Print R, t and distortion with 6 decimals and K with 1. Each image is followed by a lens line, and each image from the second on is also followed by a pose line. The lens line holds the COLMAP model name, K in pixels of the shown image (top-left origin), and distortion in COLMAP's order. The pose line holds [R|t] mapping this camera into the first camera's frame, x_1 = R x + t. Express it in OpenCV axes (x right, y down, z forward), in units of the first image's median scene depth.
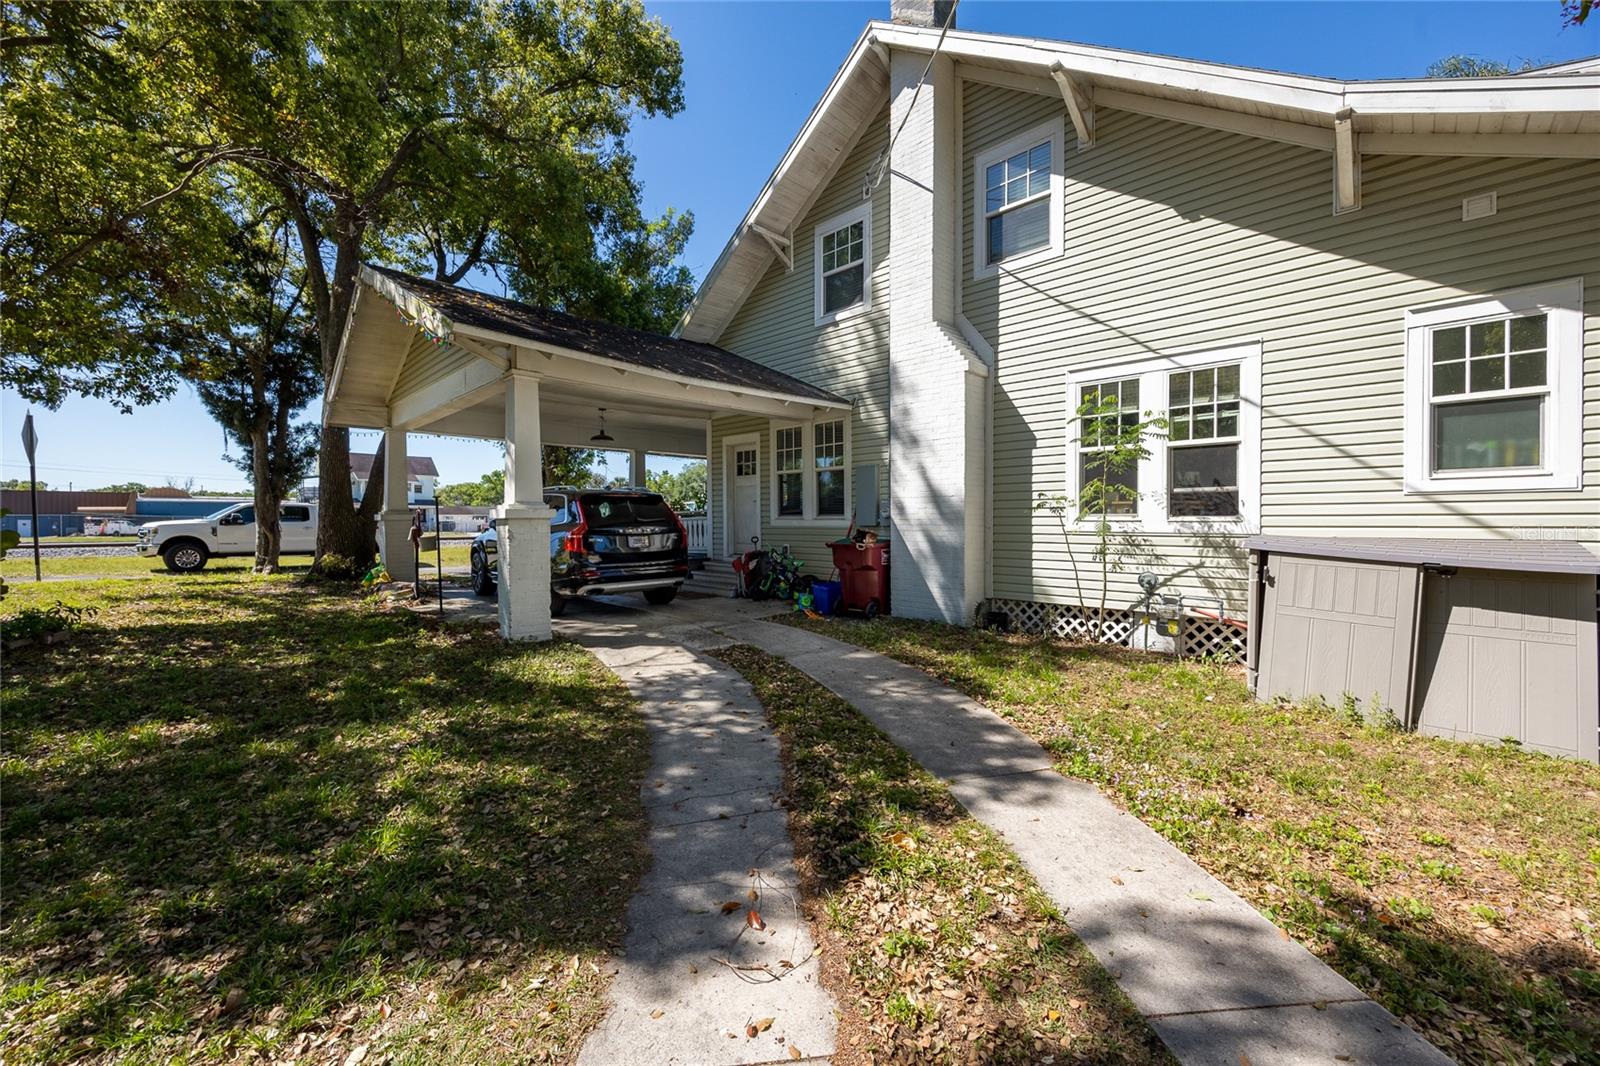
lens RADIAL K [[617.6, 0, 805.7], [0, 617.6, 530.5], [0, 0, 1]] dist [-0.003602, -0.000046]
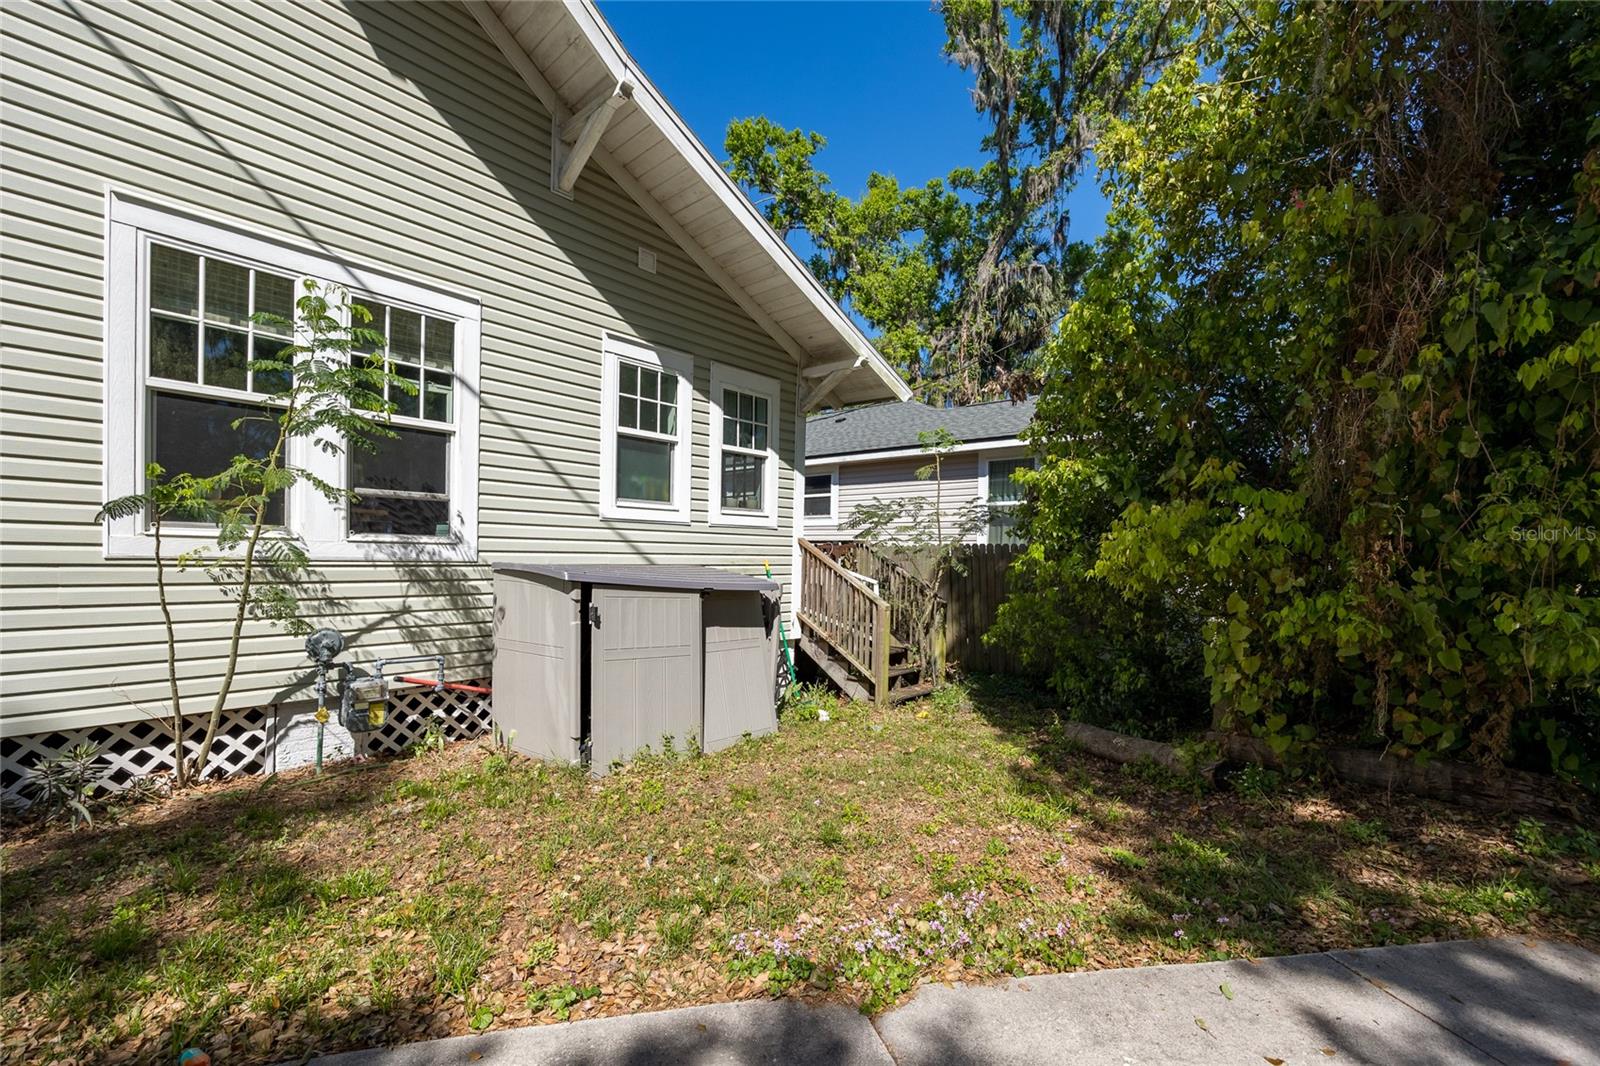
lens RADIAL K [[665.4, 0, 812.8], [0, 665.4, 565.2], [0, 0, 1]] dist [-0.001899, -0.000106]
pose [[-0.062867, -0.016611, 0.997884, -0.074722], [-0.004251, 0.999857, 0.016376, -0.003373], [-0.998013, -0.003212, -0.062929, 0.503766]]
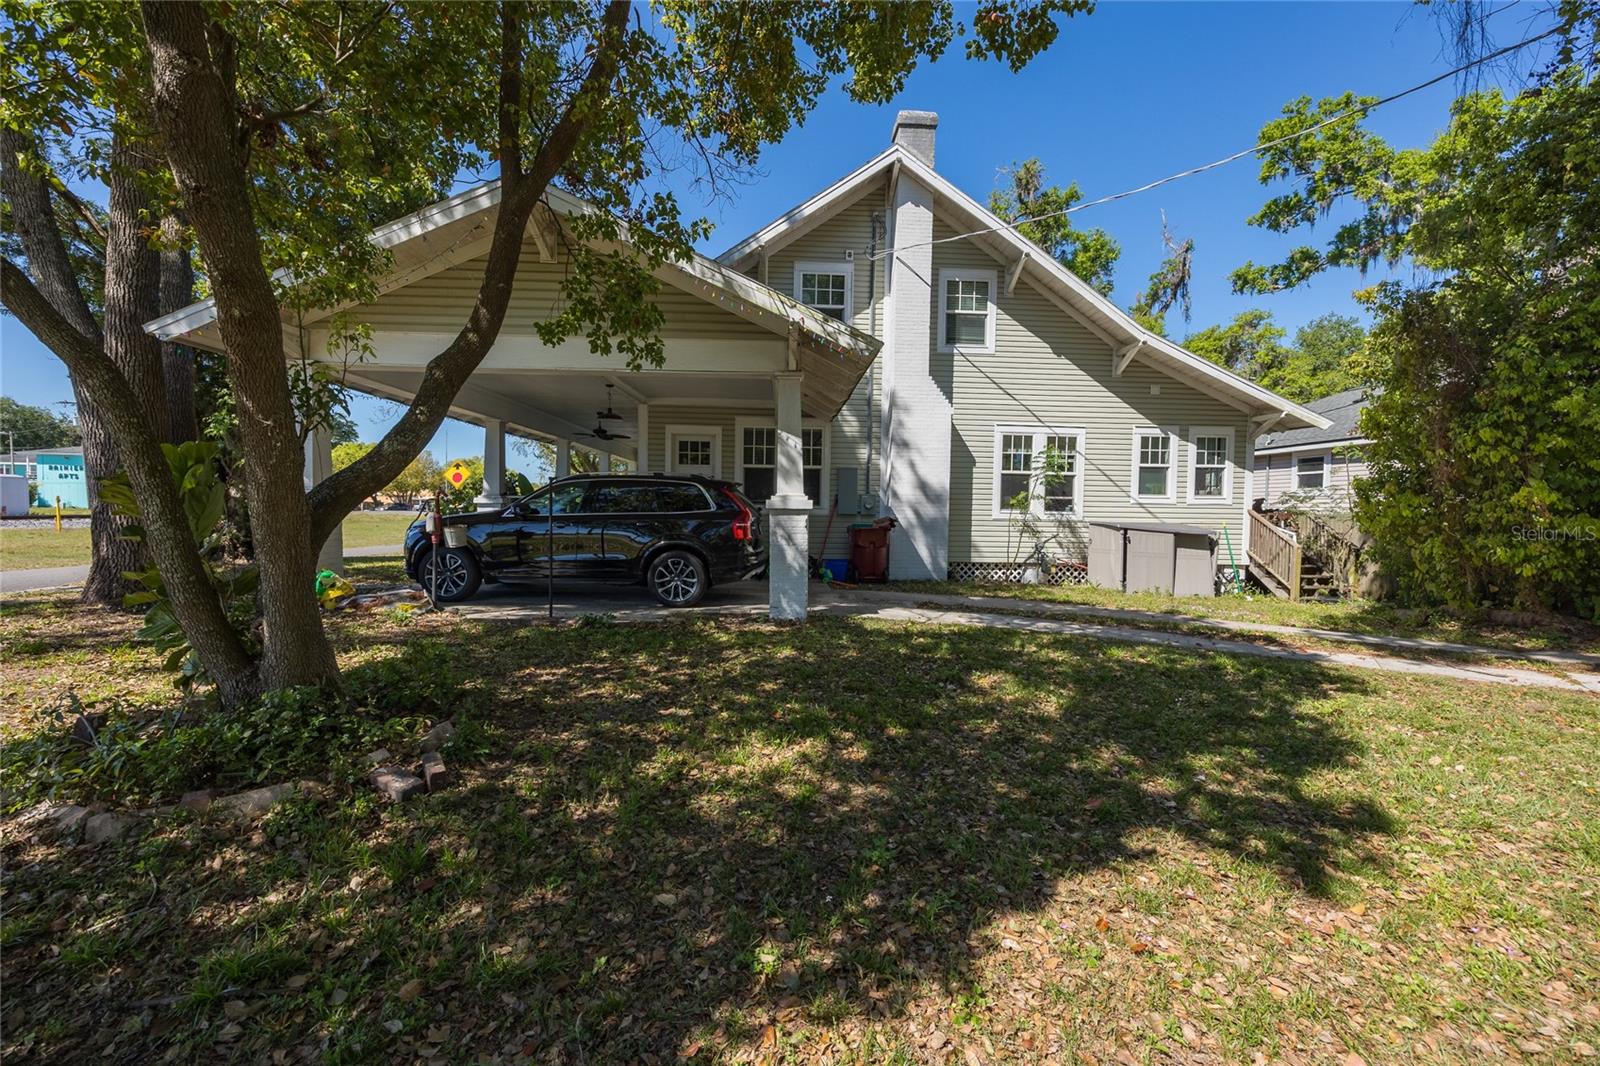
lens RADIAL K [[617.6, 0, 797.4], [0, 617.6, 531.7], [0, 0, 1]] dist [-0.003602, -0.000046]
pose [[0.671345, -0.017764, 0.740932, -1.136470], [-0.004002, 0.999611, 0.027592, -0.007928], [-0.741134, -0.021489, 0.671013, 0.247251]]
